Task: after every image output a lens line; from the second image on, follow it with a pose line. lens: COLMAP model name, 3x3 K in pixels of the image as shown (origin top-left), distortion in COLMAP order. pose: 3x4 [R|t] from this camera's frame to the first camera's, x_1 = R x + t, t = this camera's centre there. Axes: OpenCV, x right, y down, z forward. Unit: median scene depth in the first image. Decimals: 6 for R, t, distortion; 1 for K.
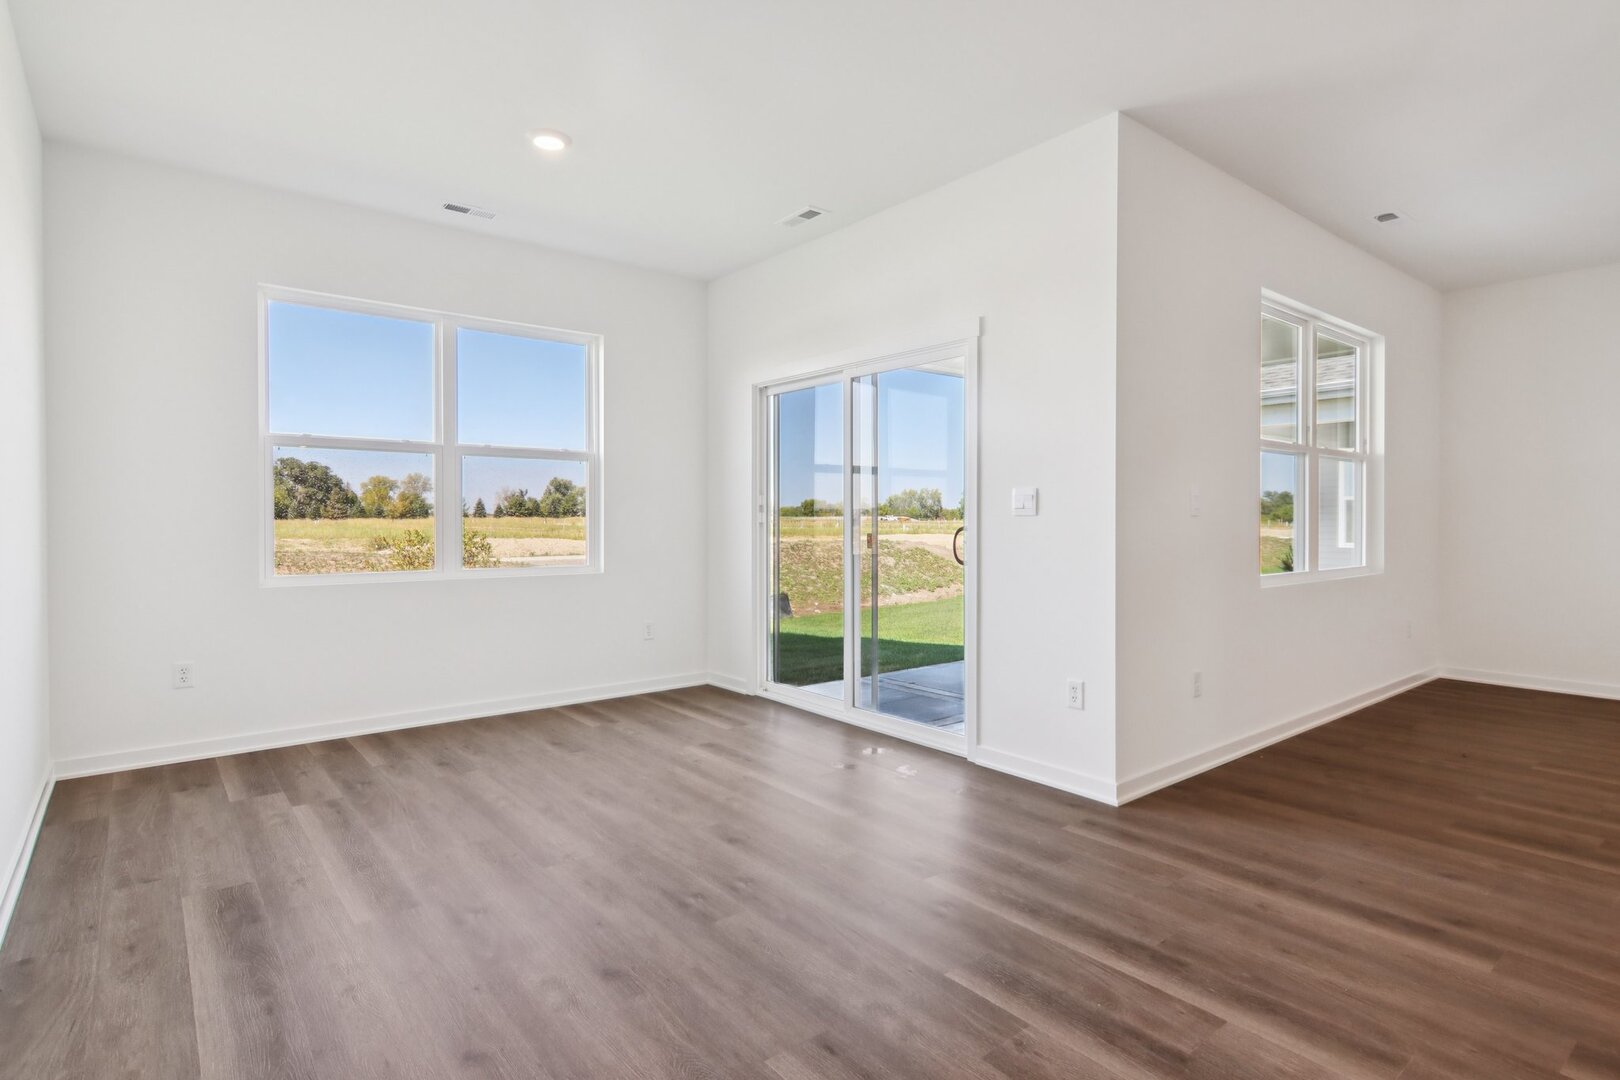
lens RADIAL K [[822.6, 0, 795.0], [0, 822.6, 527.8], [0, 0, 1]] dist [0.013316, 0.005449]
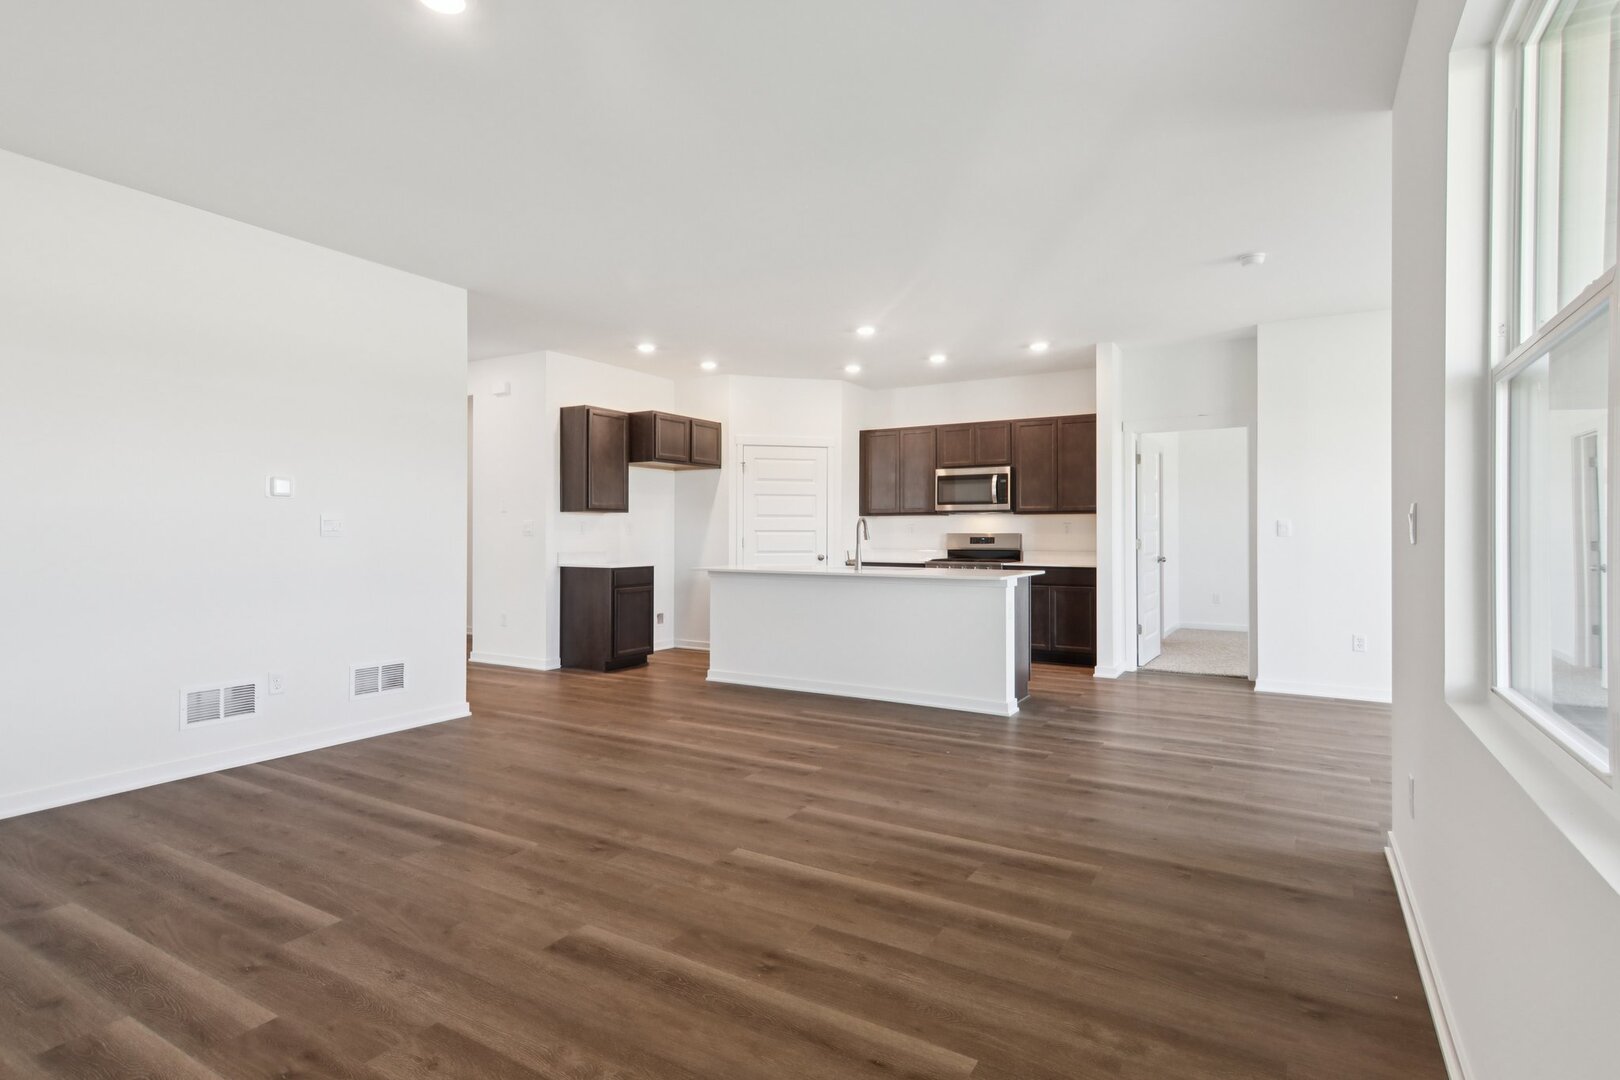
lens RADIAL K [[822.6, 0, 792.6], [0, 822.6, 533.2], [0, 0, 1]] dist [0.013316, 0.005449]
pose [[-0.940476, 0.002194, -0.339852, 1.847183], [-0.000114, 0.999977, 0.006770, -0.039470], [0.339860, 0.006406, -0.940454, 2.279467]]
